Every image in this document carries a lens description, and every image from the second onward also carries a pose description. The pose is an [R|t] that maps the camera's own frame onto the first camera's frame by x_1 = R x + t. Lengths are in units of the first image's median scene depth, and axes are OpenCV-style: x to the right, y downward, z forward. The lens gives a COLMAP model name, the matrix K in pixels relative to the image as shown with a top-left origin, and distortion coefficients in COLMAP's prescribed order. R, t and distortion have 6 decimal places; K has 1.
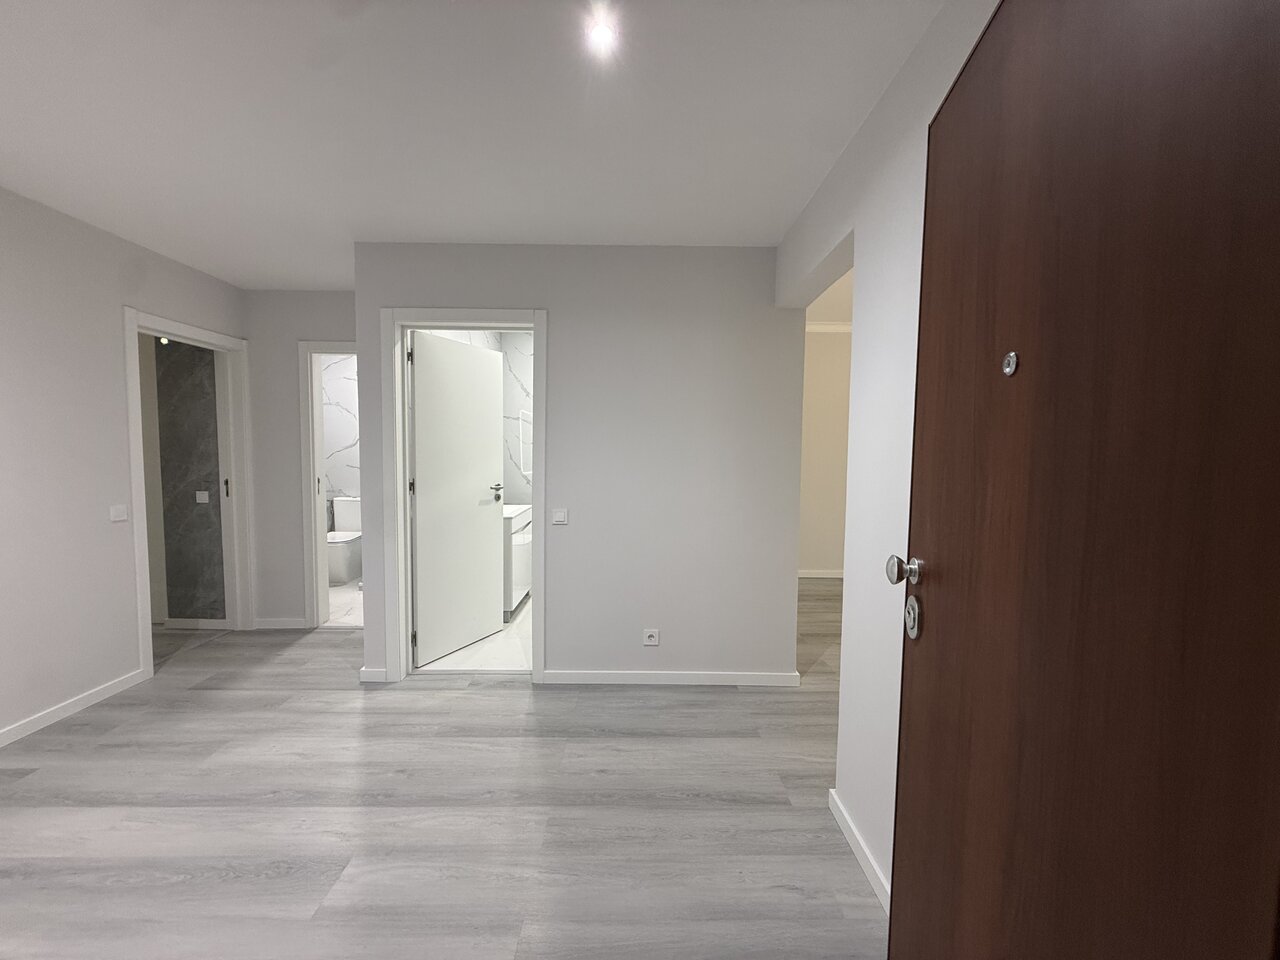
lens RADIAL K [[507.1, 0, 637.4], [0, 507.1, 481.3], [0, 0, 1]] dist [0.000346, -0.000085]
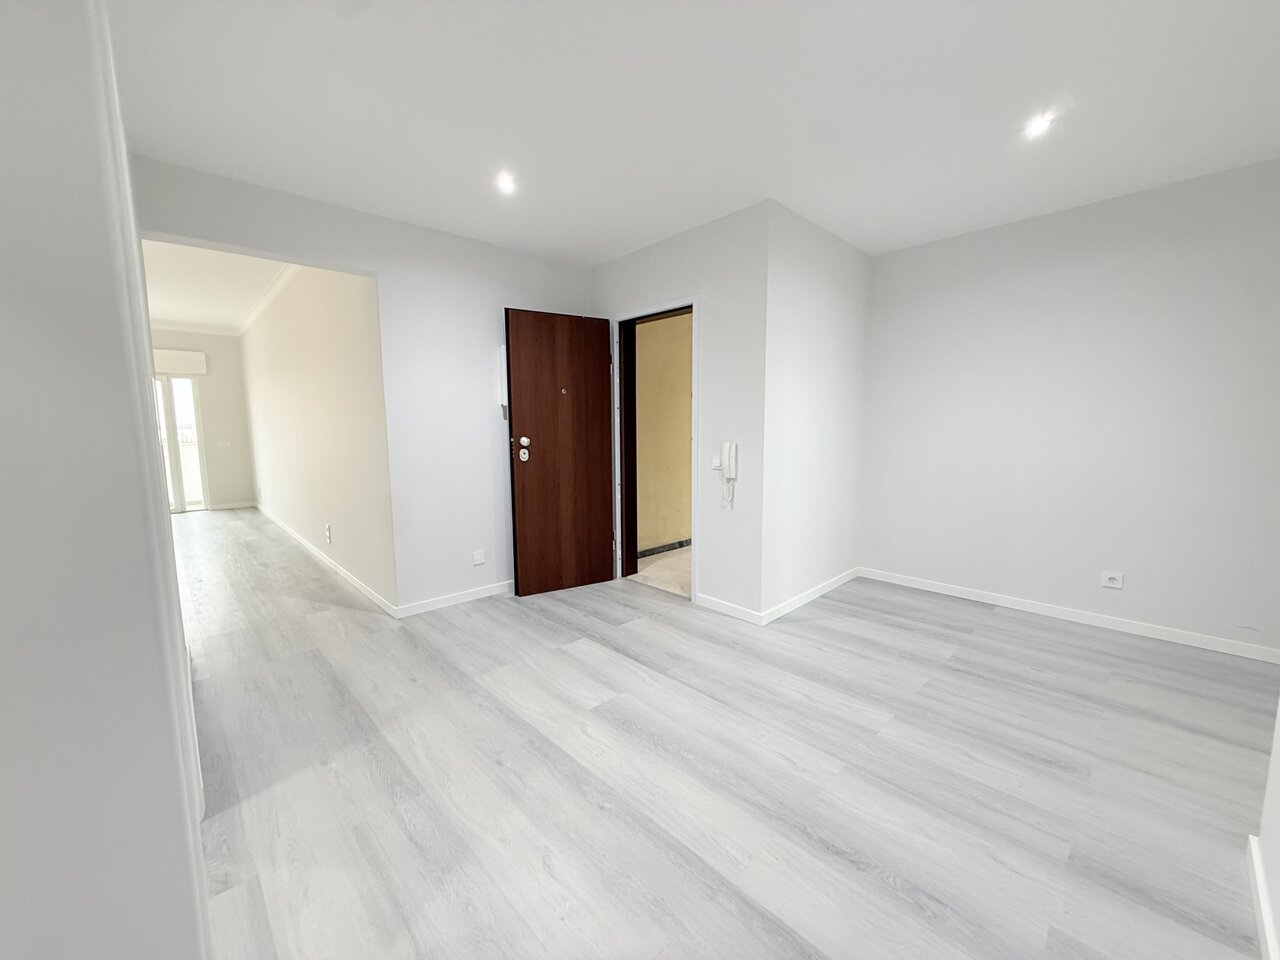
lens RADIAL K [[507.1, 0, 637.4], [0, 507.1, 481.3], [0, 0, 1]] dist [0.000346, -0.000085]
pose [[-0.682605, -0.085460, 0.725773, -1.078574], [0.045246, 0.986291, 0.158691, -0.033254], [-0.729386, 0.141162, -0.669380, 1.182711]]
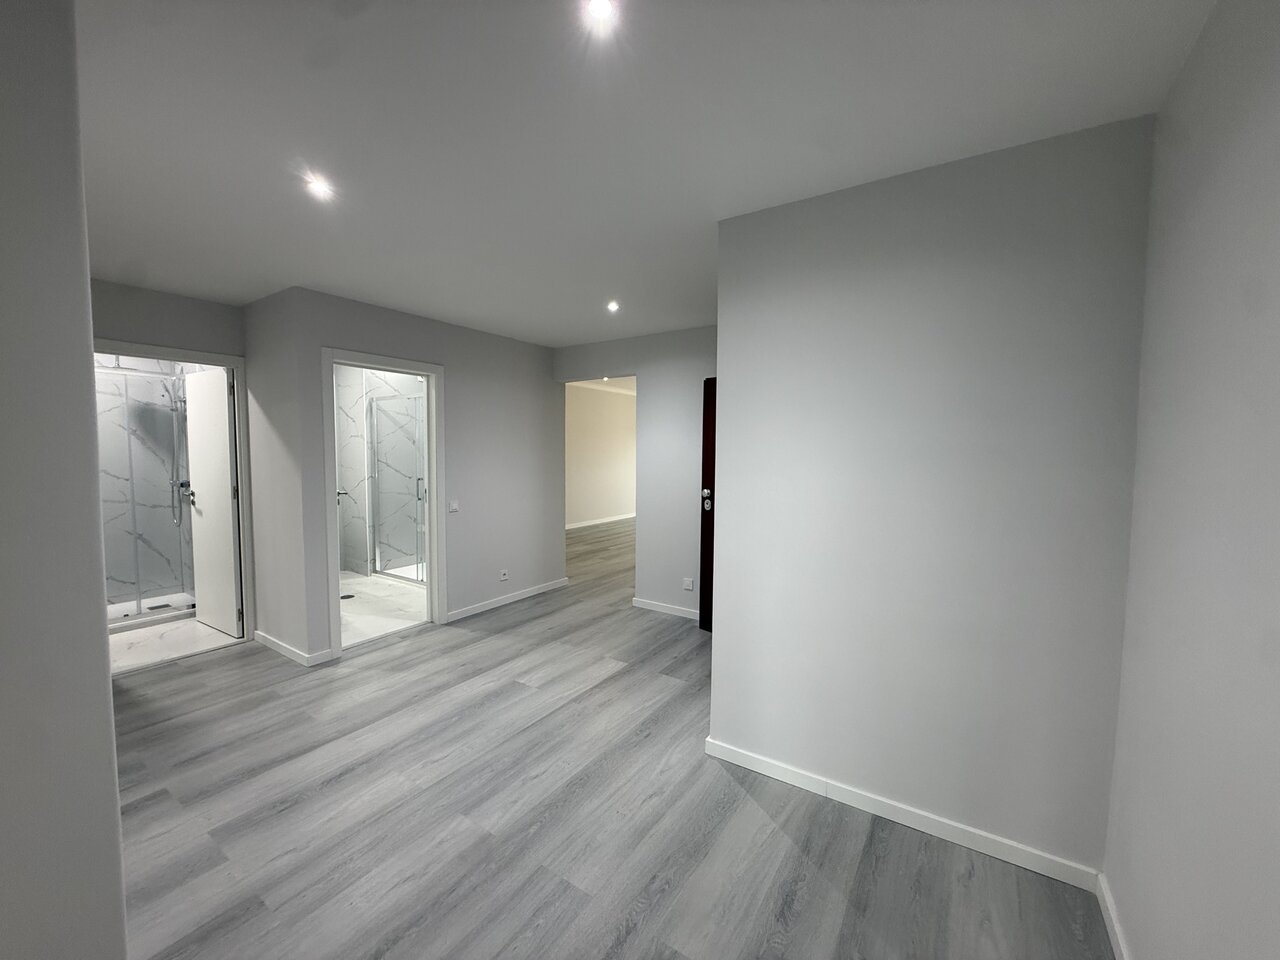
lens RADIAL K [[507.1, 0, 637.4], [0, 507.1, 481.3], [0, 0, 1]] dist [0.000346, -0.000085]
pose [[0.563965, -0.057737, 0.823778, -1.273188], [0.048109, 0.998156, 0.037024, -0.038847], [-0.824396, 0.018751, 0.565703, -0.333058]]
